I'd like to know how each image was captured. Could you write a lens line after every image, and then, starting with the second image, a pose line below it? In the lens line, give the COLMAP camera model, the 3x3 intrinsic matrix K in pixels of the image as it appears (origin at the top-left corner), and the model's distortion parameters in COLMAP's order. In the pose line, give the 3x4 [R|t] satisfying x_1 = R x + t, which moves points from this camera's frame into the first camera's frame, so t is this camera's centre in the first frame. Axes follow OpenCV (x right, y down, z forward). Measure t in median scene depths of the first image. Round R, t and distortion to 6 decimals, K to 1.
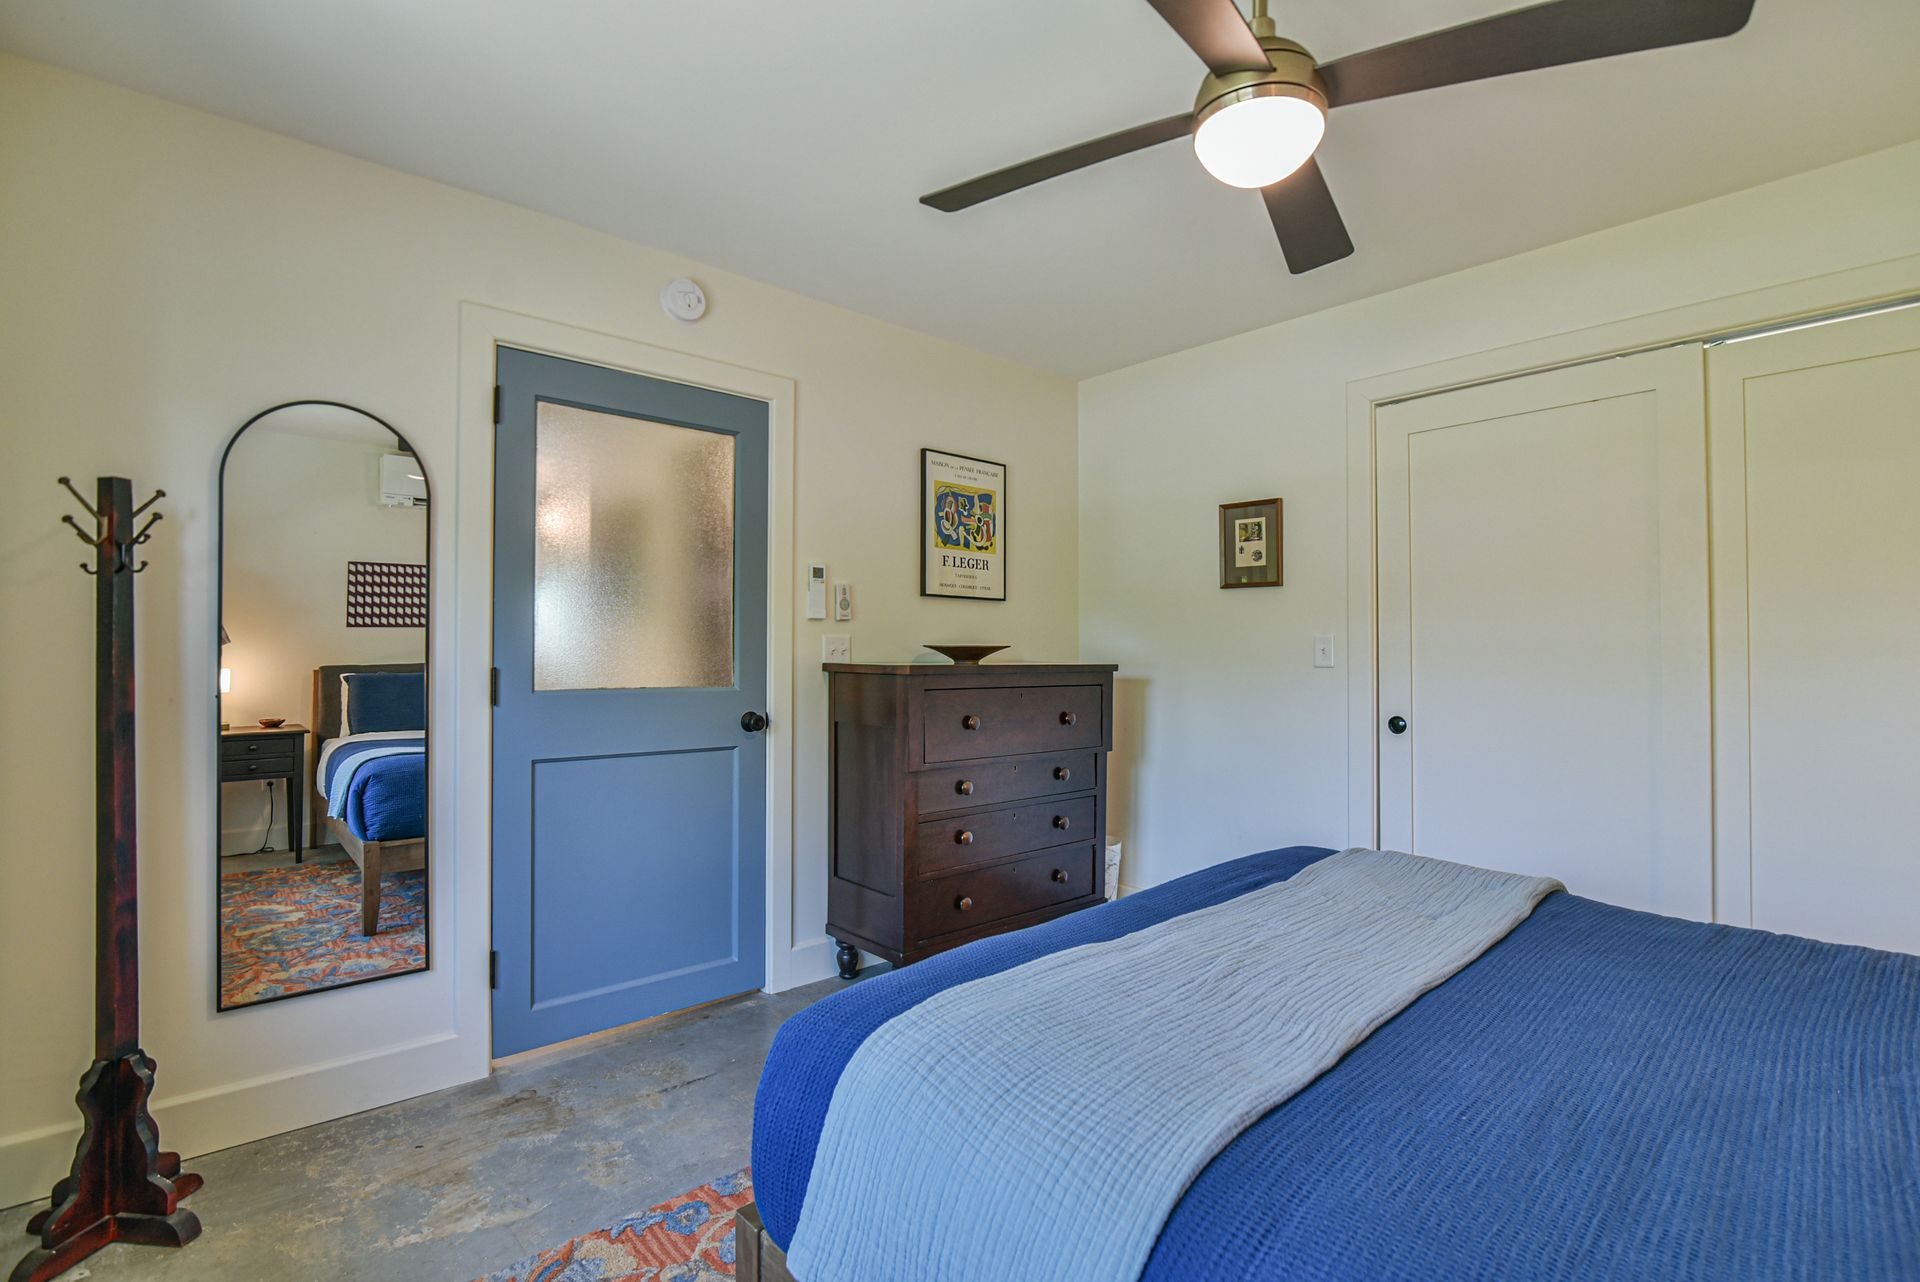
lens RADIAL K [[893.6, 0, 951.5], [0, 893.6, 650.9], [0, 0, 1]] dist [-0.016177, 0.000702]
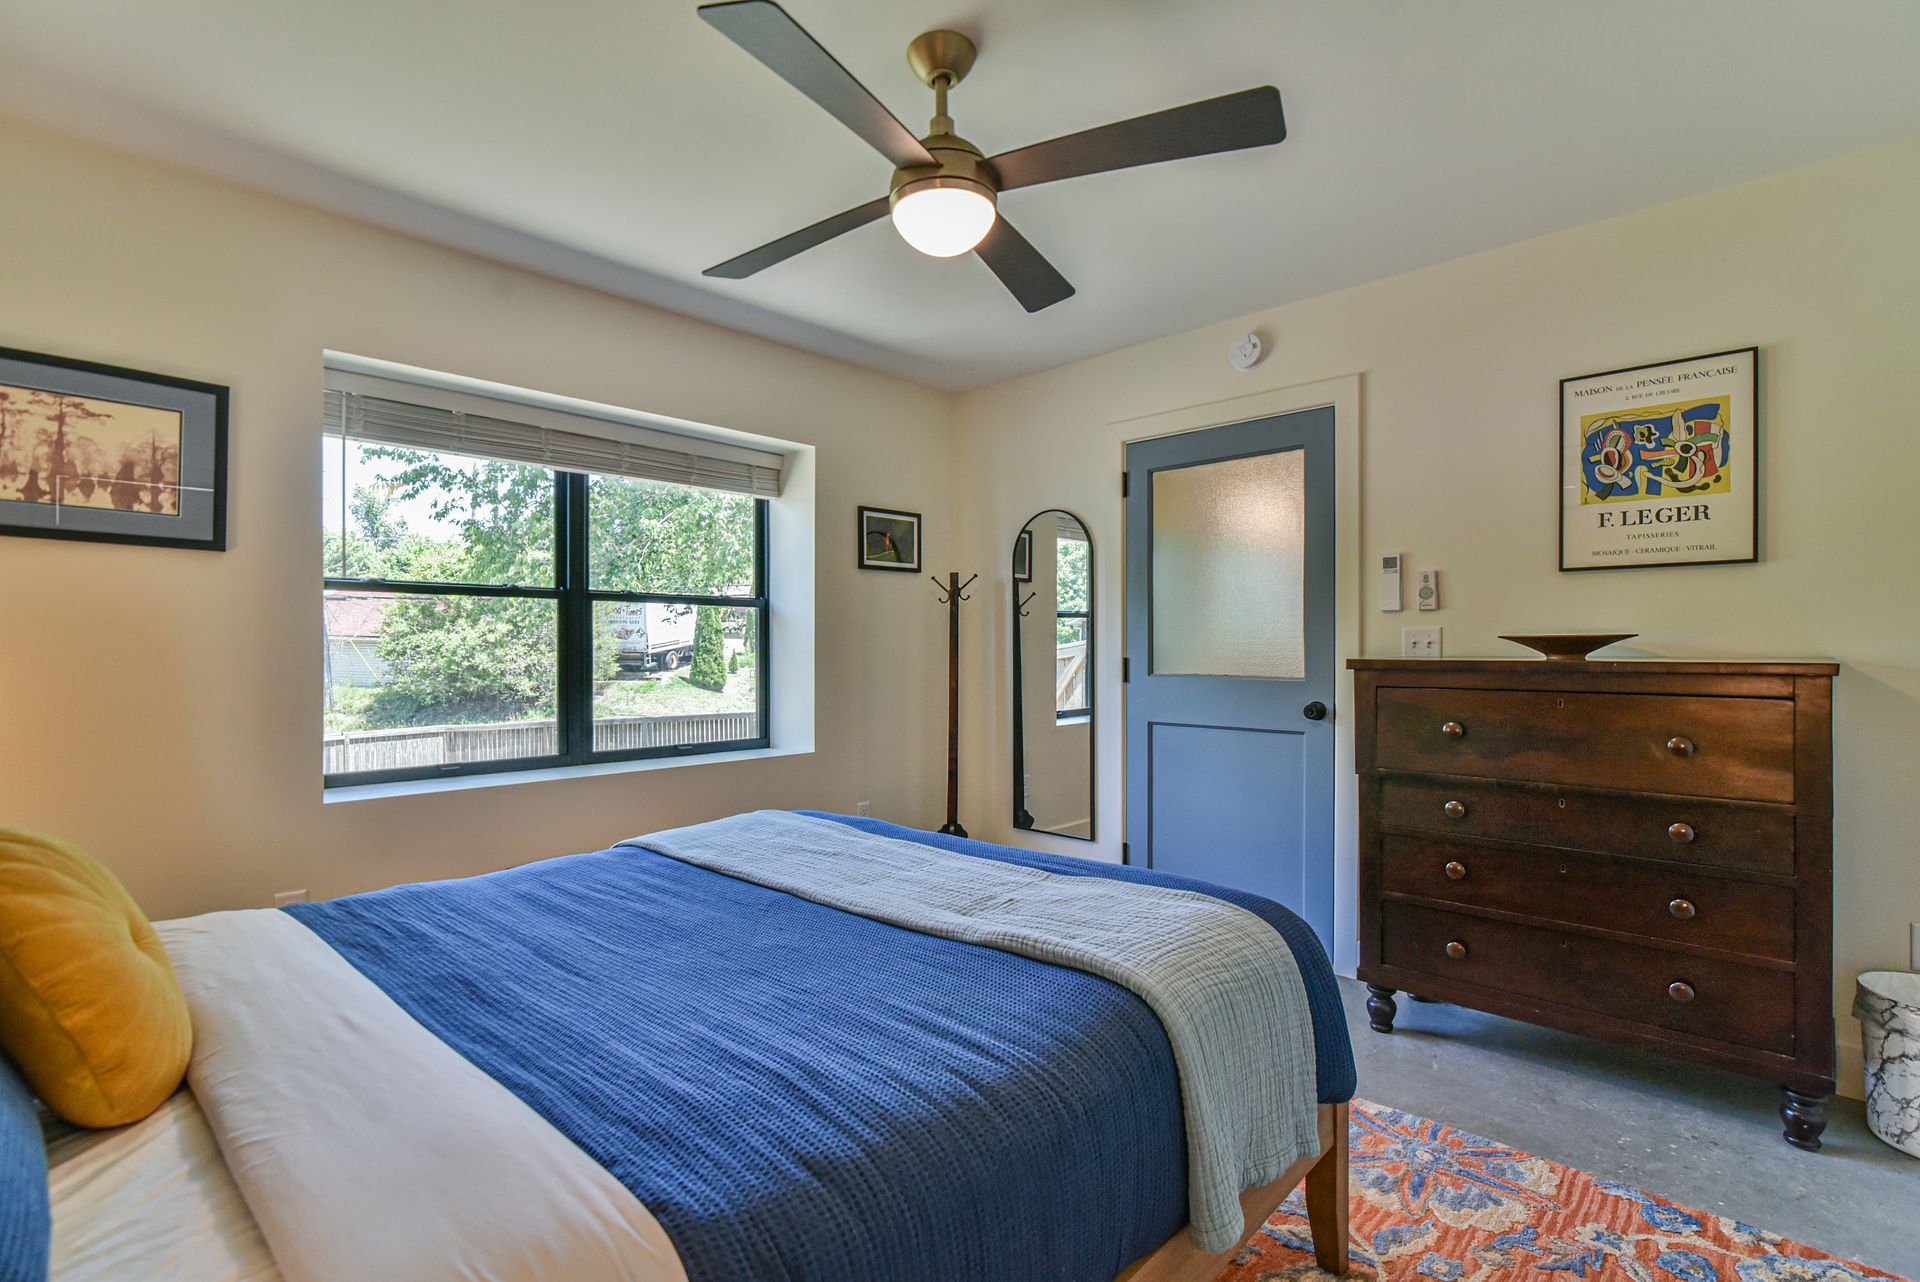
lens RADIAL K [[893.6, 0, 950.4], [0, 893.6, 641.5], [0, 0, 1]] dist [-0.016177, 0.000702]
pose [[0.077966, -0.012921, -0.996872, 0.676297], [0.003514, 0.999913, -0.012686, 0.006658], [0.996950, -0.002514, 0.078004, 0.405906]]
